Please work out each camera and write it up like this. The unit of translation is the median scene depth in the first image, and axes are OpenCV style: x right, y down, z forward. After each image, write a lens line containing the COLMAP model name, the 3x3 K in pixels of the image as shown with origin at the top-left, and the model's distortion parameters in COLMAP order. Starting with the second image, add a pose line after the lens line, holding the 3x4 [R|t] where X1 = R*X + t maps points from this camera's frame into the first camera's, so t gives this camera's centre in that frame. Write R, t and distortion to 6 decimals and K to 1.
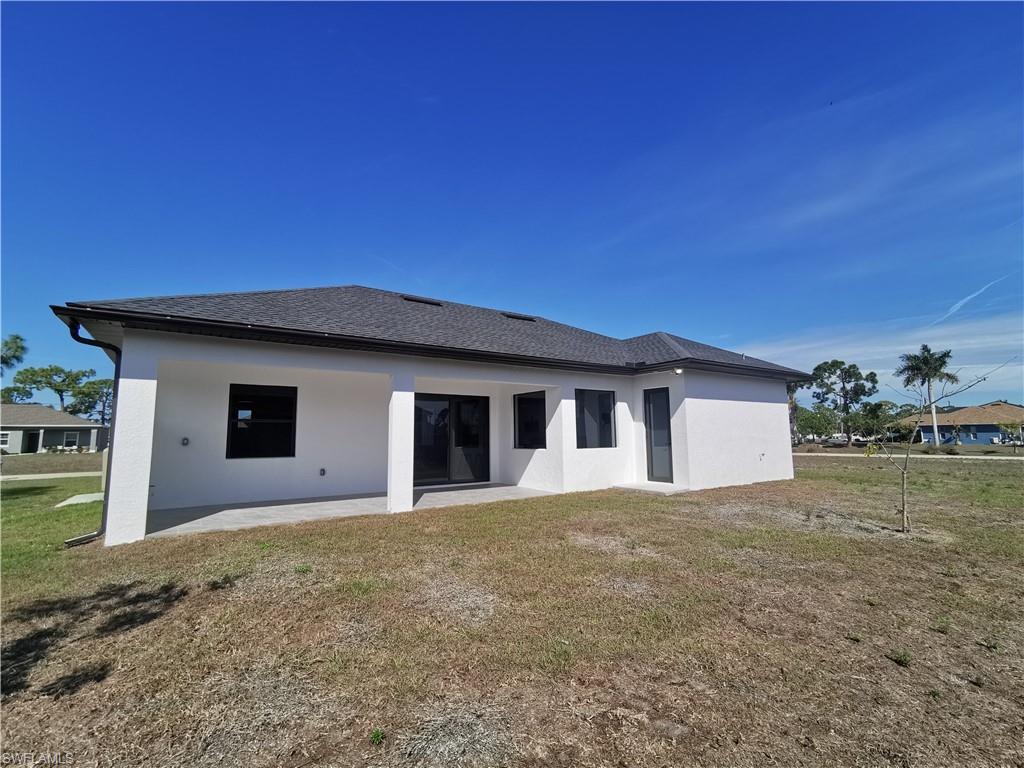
lens RADIAL K [[488.7, 0, 504.8], [0, 488.7, 380.8], [0, 0, 1]] dist [0.002769, 0.001157]
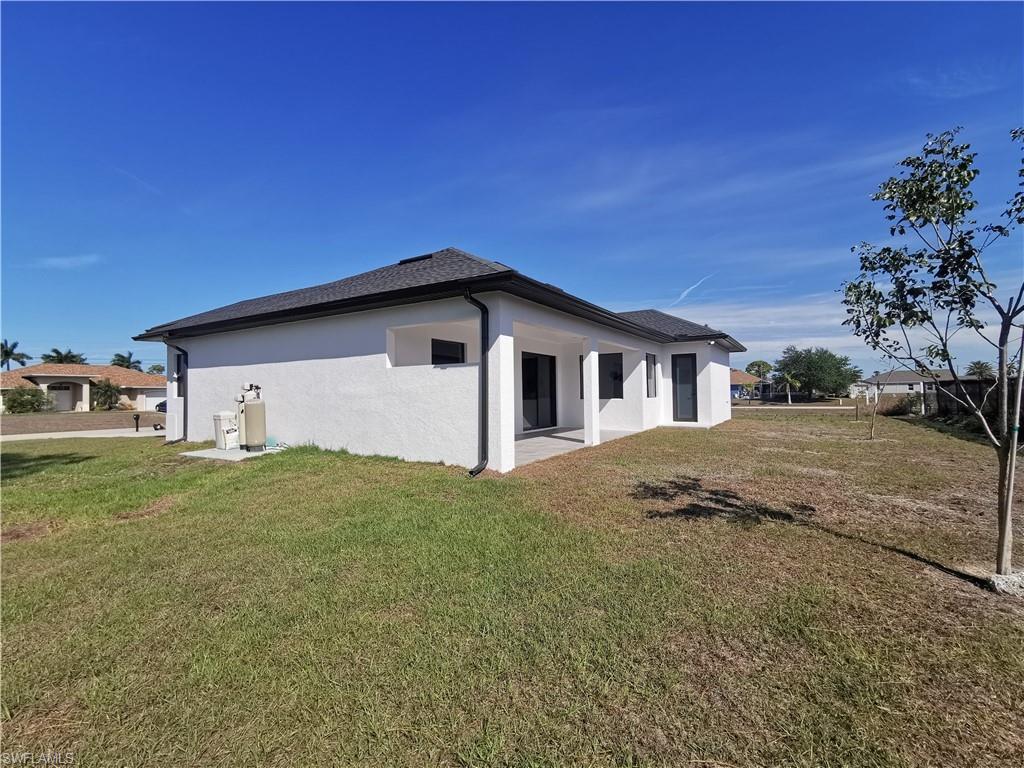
lens RADIAL K [[488.7, 0, 504.8], [0, 488.7, 380.8], [0, 0, 1]] dist [0.002769, 0.001157]
pose [[0.915434, 0.010509, 0.402332, -0.691676], [-0.044387, 0.996197, 0.074975, 0.009432], [-0.400014, -0.086493, 0.912419, -0.049924]]
